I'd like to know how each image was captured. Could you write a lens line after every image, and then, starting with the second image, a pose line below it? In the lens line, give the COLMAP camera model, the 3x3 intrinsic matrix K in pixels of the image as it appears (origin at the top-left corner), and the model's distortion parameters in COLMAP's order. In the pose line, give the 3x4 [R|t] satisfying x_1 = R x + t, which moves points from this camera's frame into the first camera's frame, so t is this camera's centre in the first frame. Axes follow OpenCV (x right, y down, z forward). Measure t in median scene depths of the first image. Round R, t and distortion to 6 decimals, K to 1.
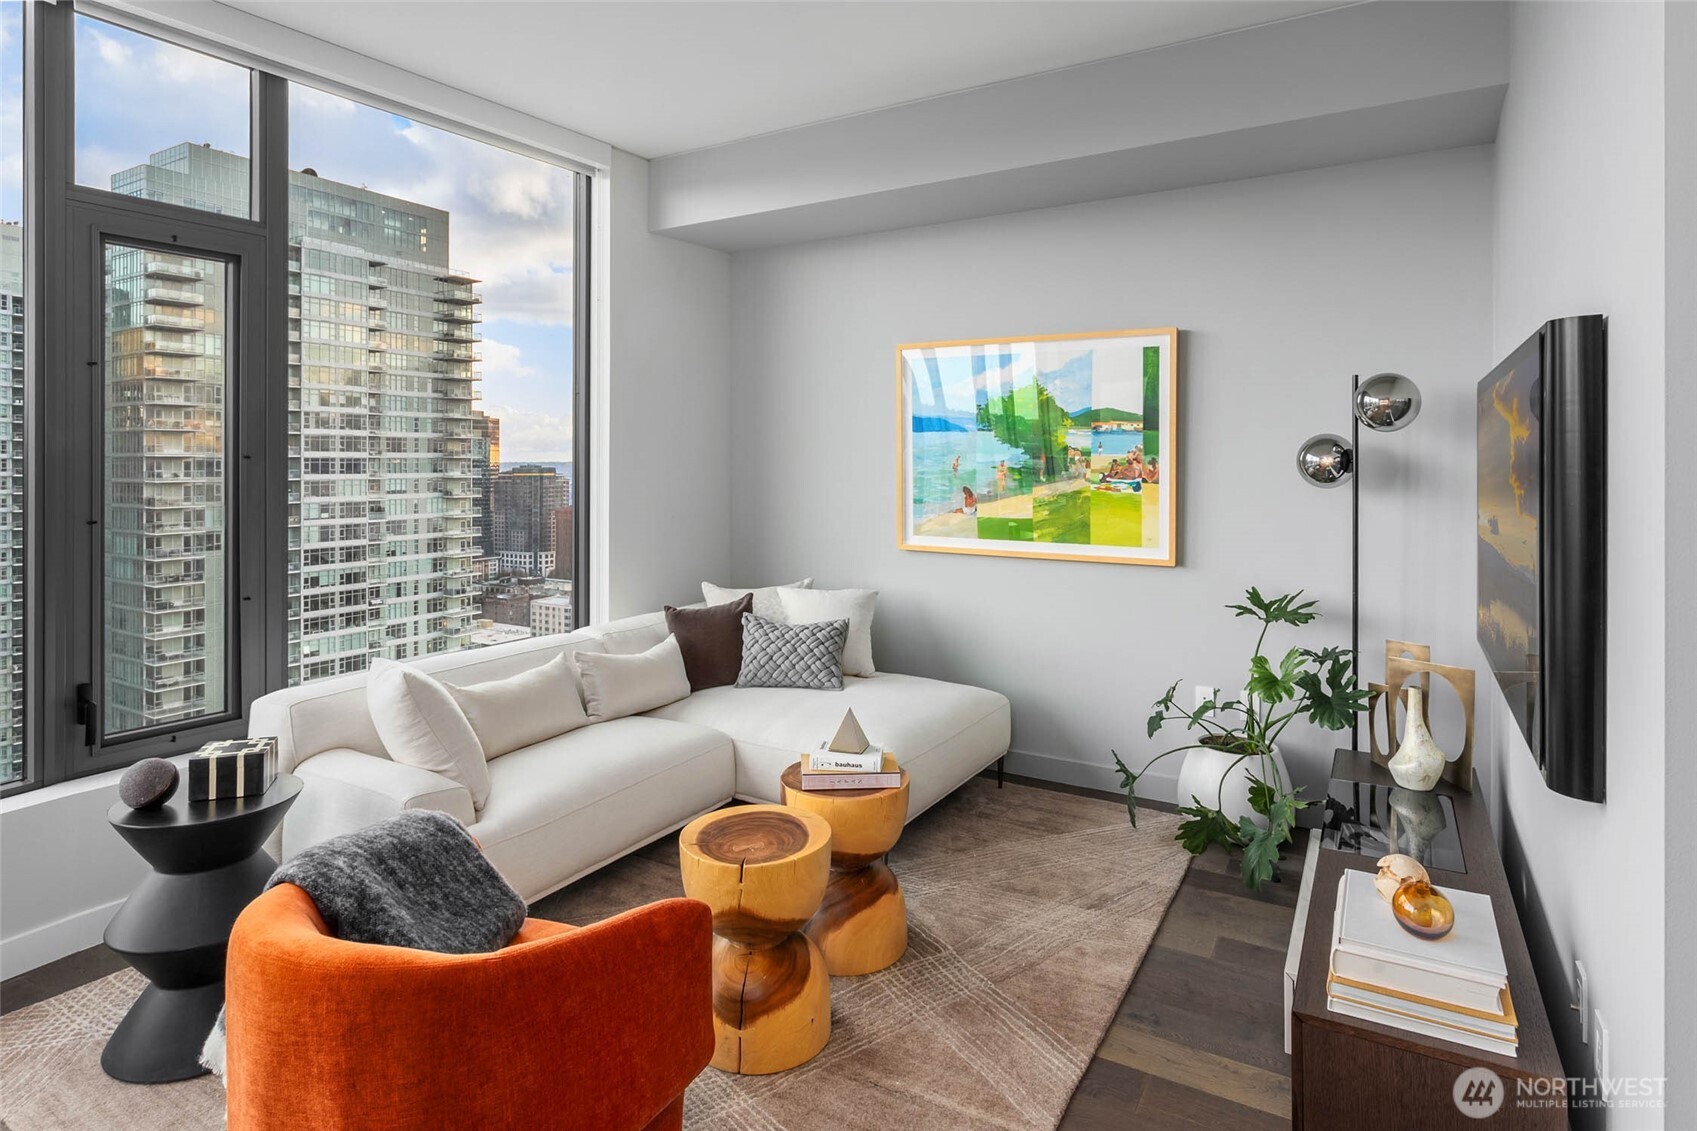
lens RADIAL K [[950.8, 0, 806.3], [0, 950.8, 460.1], [0, 0, 1]] dist [-0.004211, 0.000935]
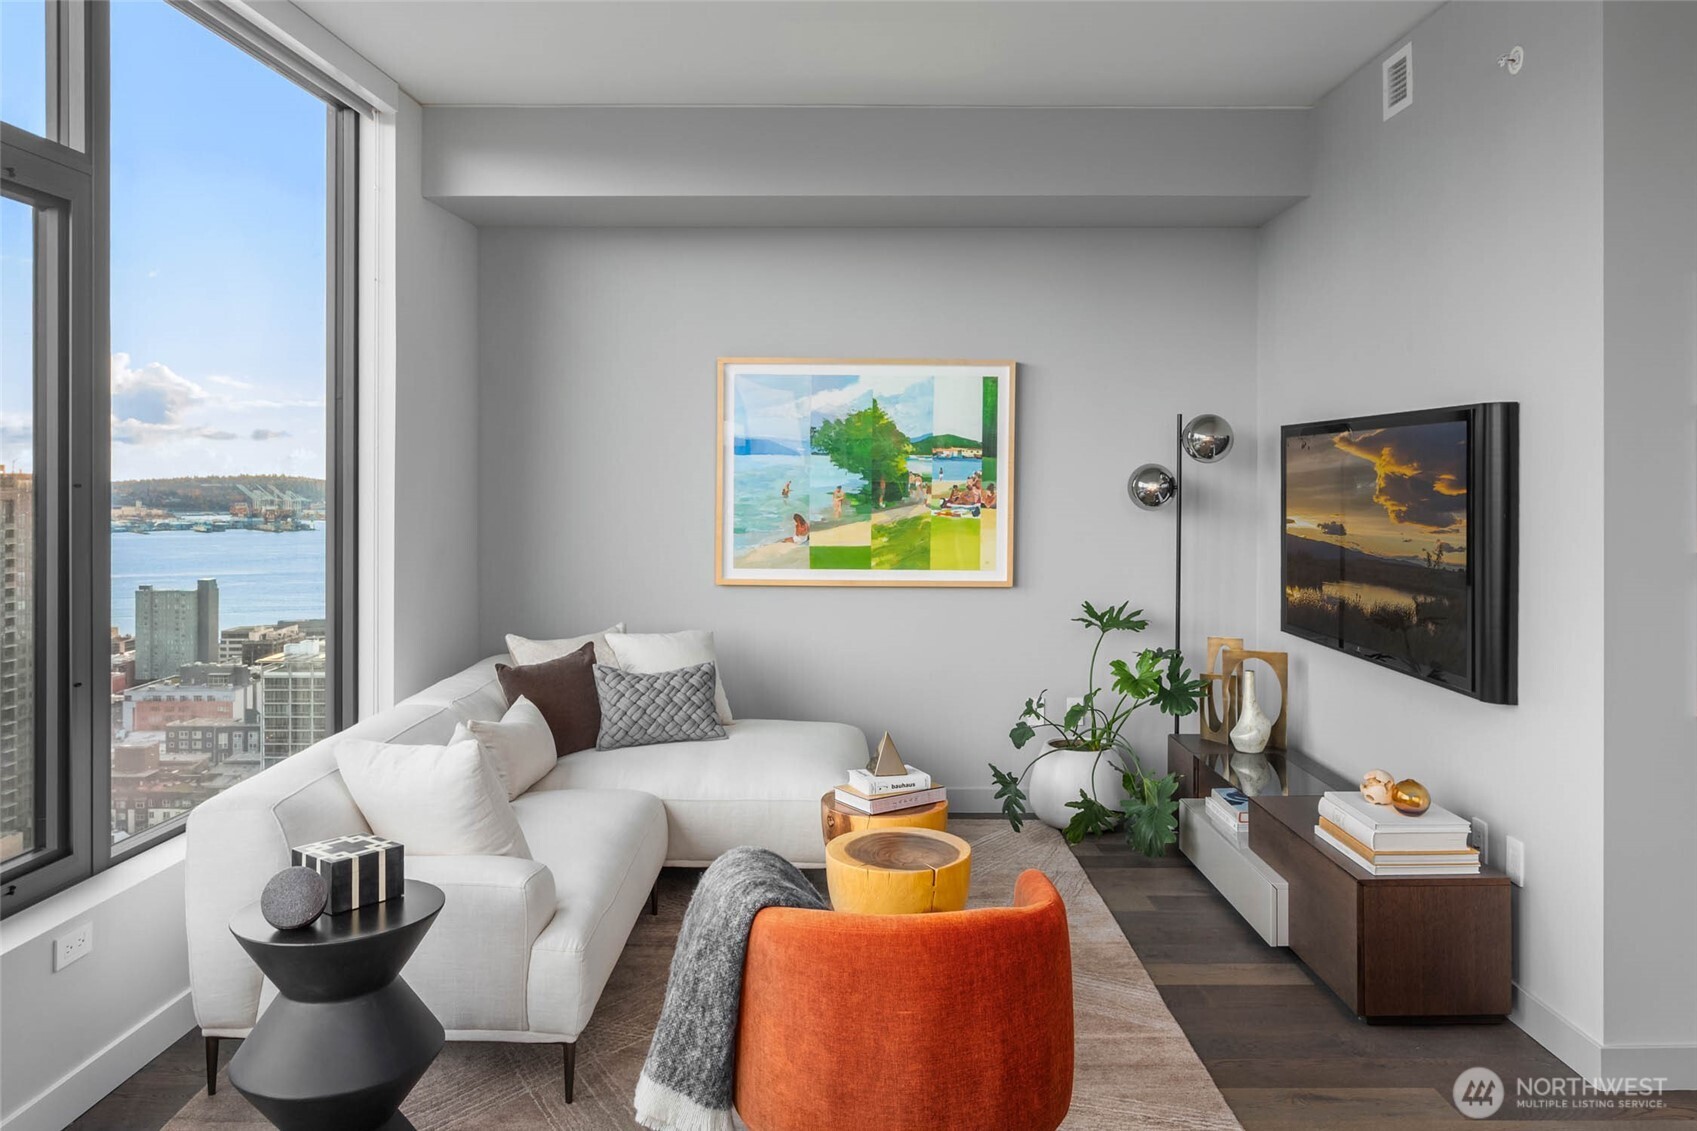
lens RADIAL K [[1253.7, 0, 847.8], [0, 1253.7, 477.7], [0, 0, 1]] dist [0.003691, 0.003442]
pose [[0.849228, 0.002084, 0.528023, -0.490333], [-0.002569, 0.999997, 0.000186, -0.008786], [-0.528021, -0.001515, 0.849230, -0.082899]]
